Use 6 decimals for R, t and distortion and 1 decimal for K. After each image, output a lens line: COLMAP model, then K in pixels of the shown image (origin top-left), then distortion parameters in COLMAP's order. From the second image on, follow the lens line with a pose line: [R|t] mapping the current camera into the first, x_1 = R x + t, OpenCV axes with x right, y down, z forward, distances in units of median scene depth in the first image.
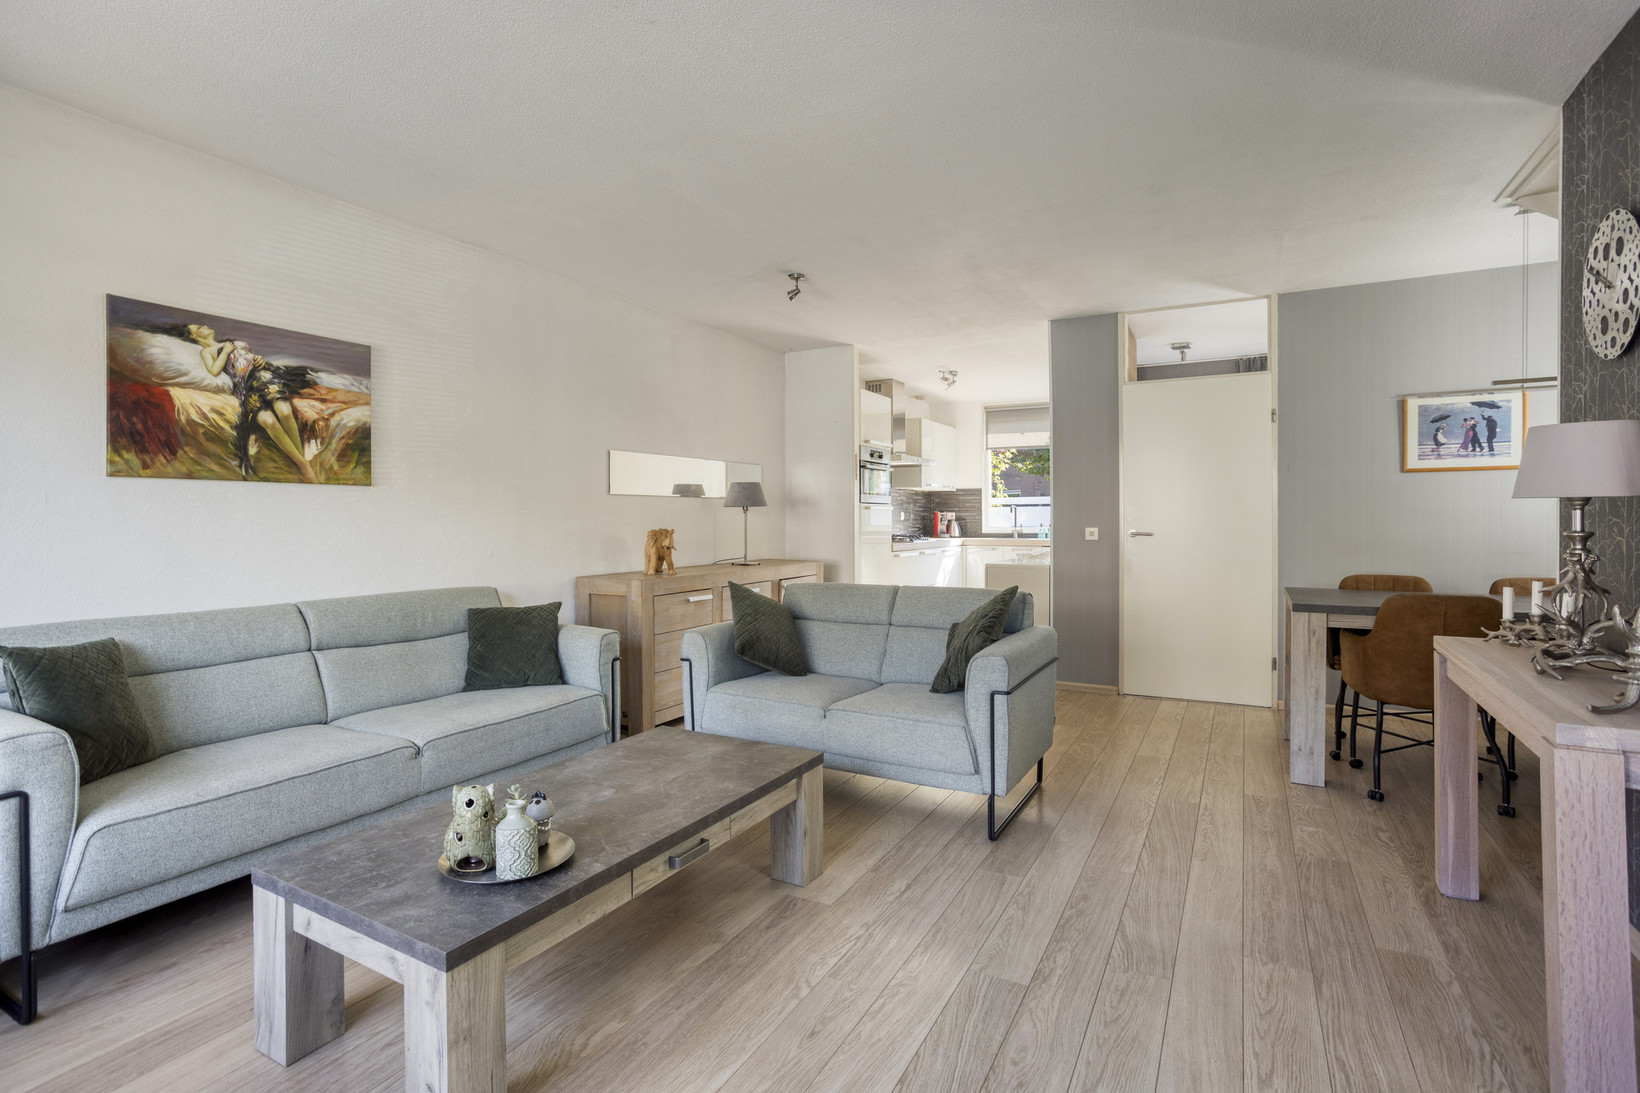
lens RADIAL K [[791.0, 0, 799.7], [0, 791.0, 525.5], [0, 0, 1]] dist [-0.058166, 0.031976]
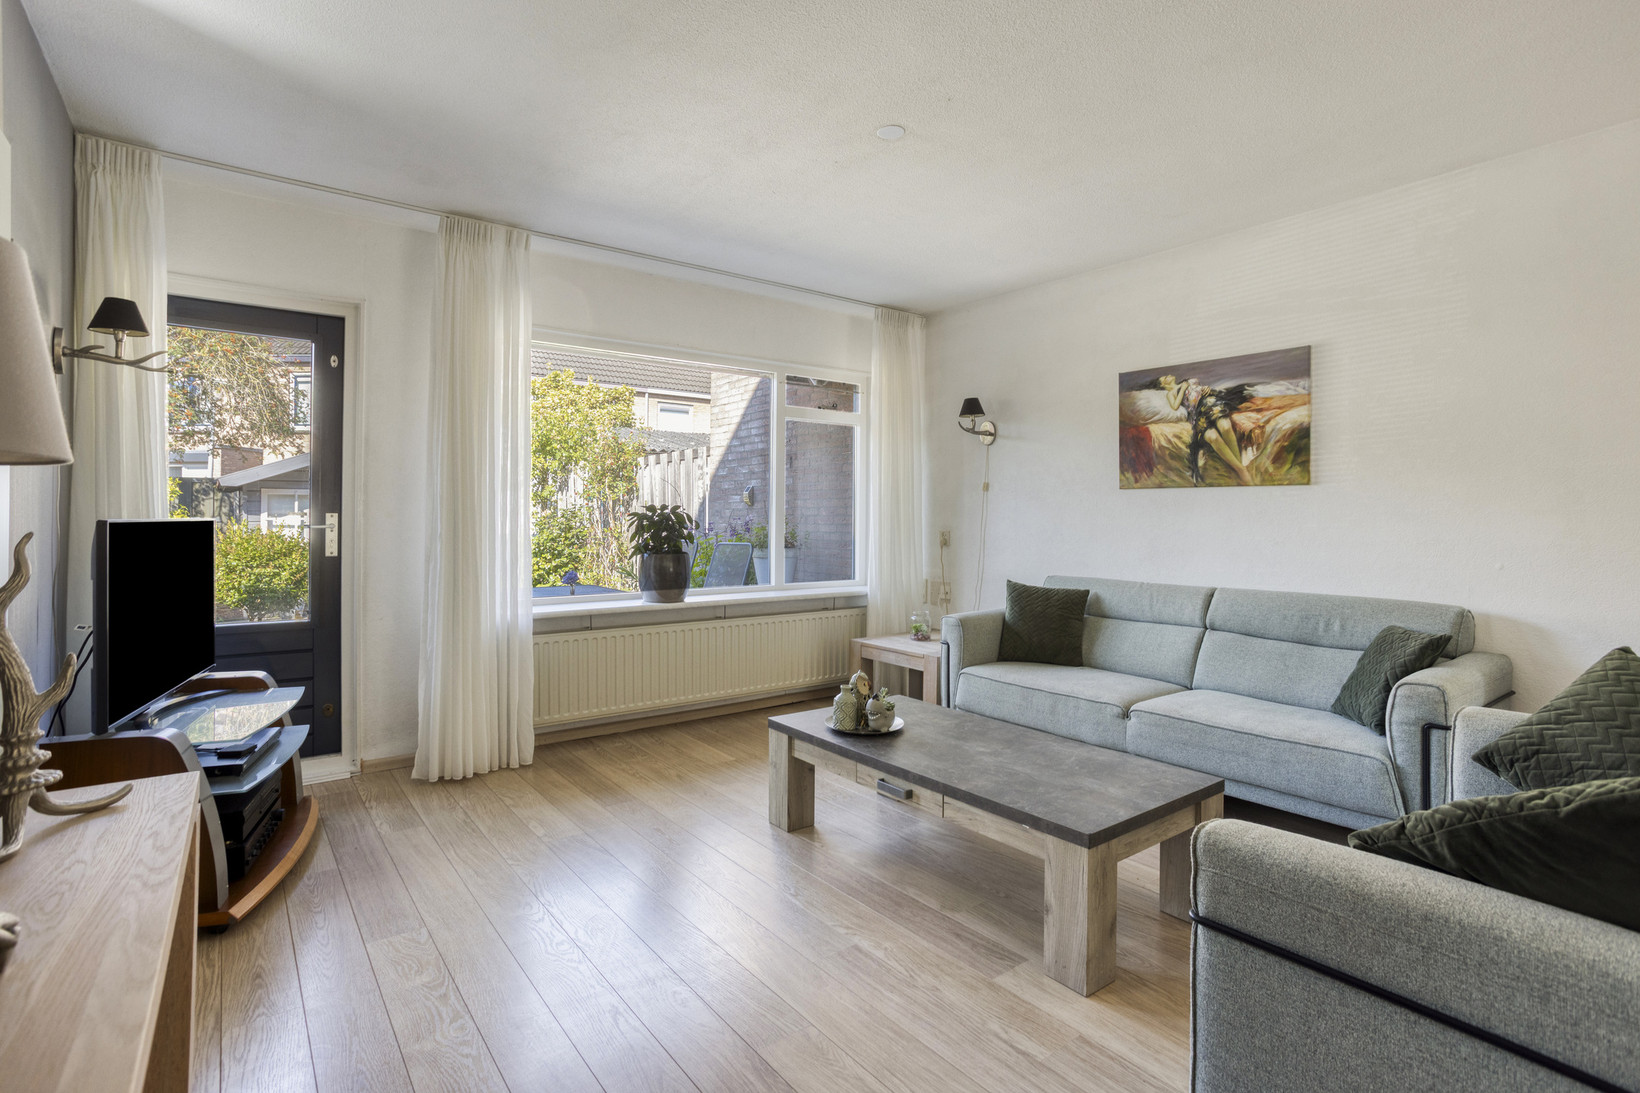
lens RADIAL K [[799.6, 0, 815.1], [0, 799.6, 501.6], [0, 0, 1]] dist [-0.038708, 0.000341]
pose [[-0.392572, -0.014224, -0.919611, 0.703730], [-0.009767, 0.999888, -0.011296, -0.012576], [0.919669, 0.004547, -0.392667, 0.905079]]
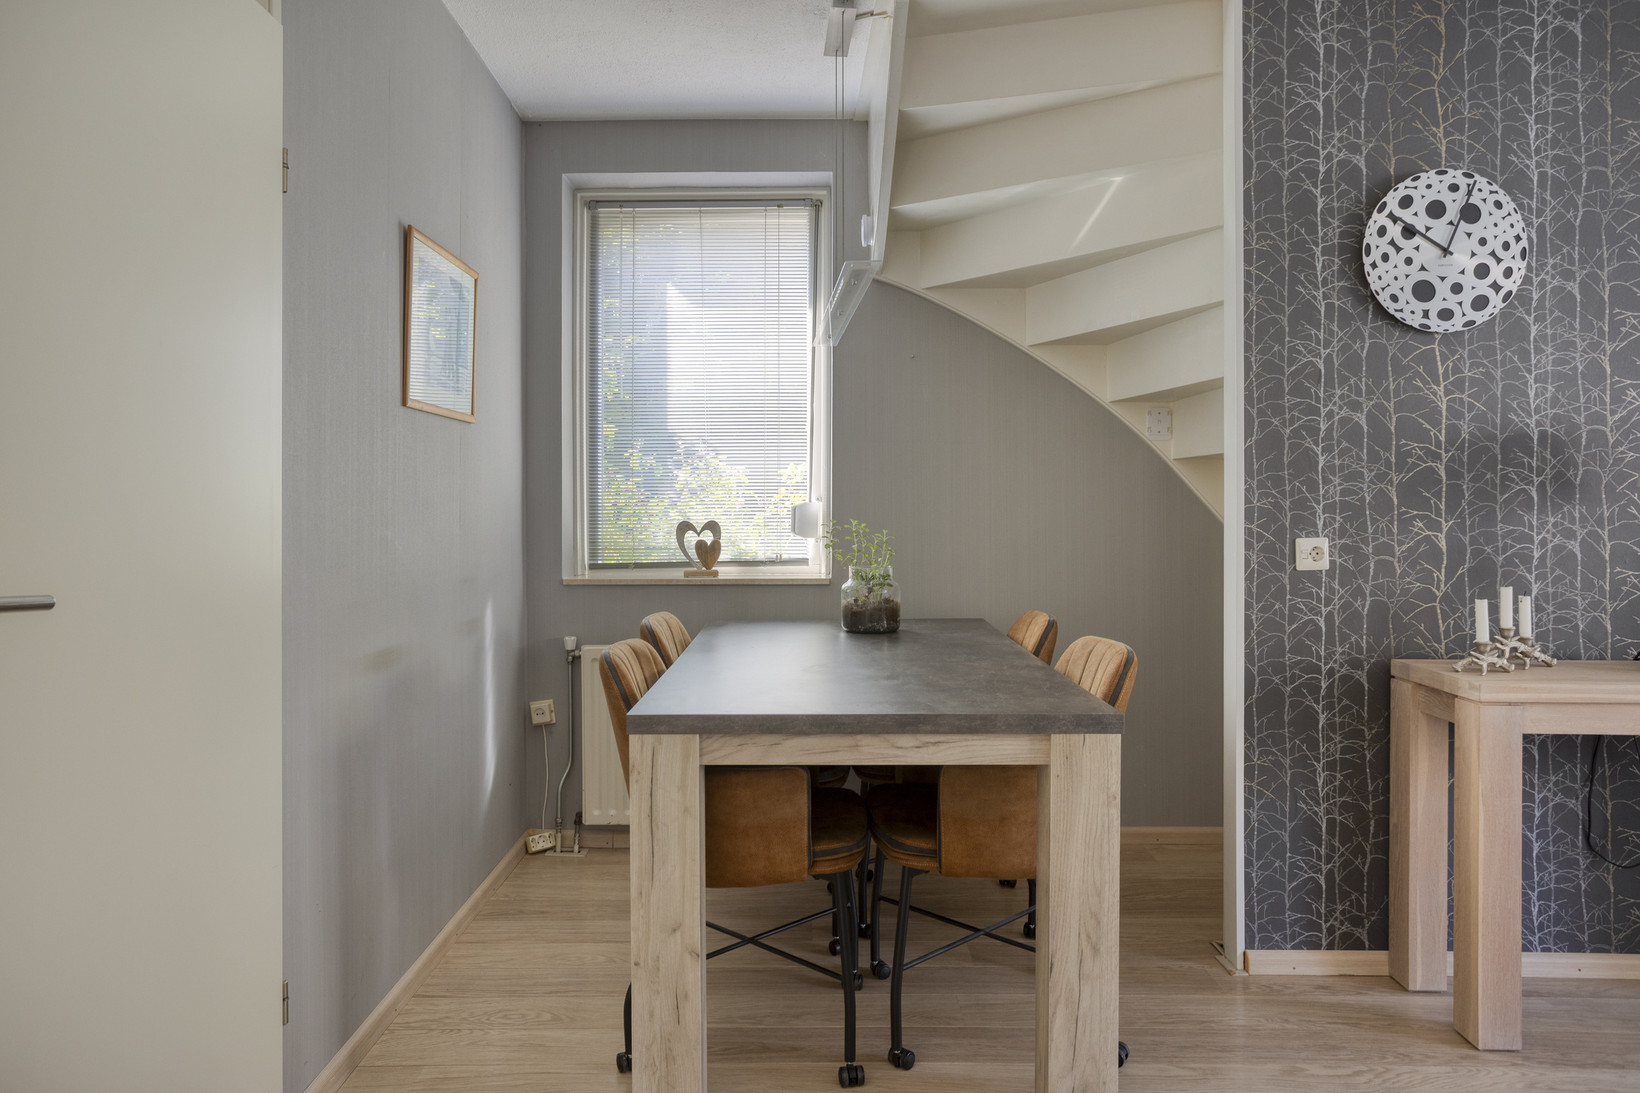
lens RADIAL K [[1066.3, 0, 815.6], [0, 1066.3, 511.1], [0, 0, 1]] dist [-0.032062, 0.044329]
pose [[-0.489265, 0.004718, 0.872122, 0.239666], [0.012595, 0.999919, 0.001657, -0.014282], [-0.872044, 0.011795, -0.489285, 1.586486]]
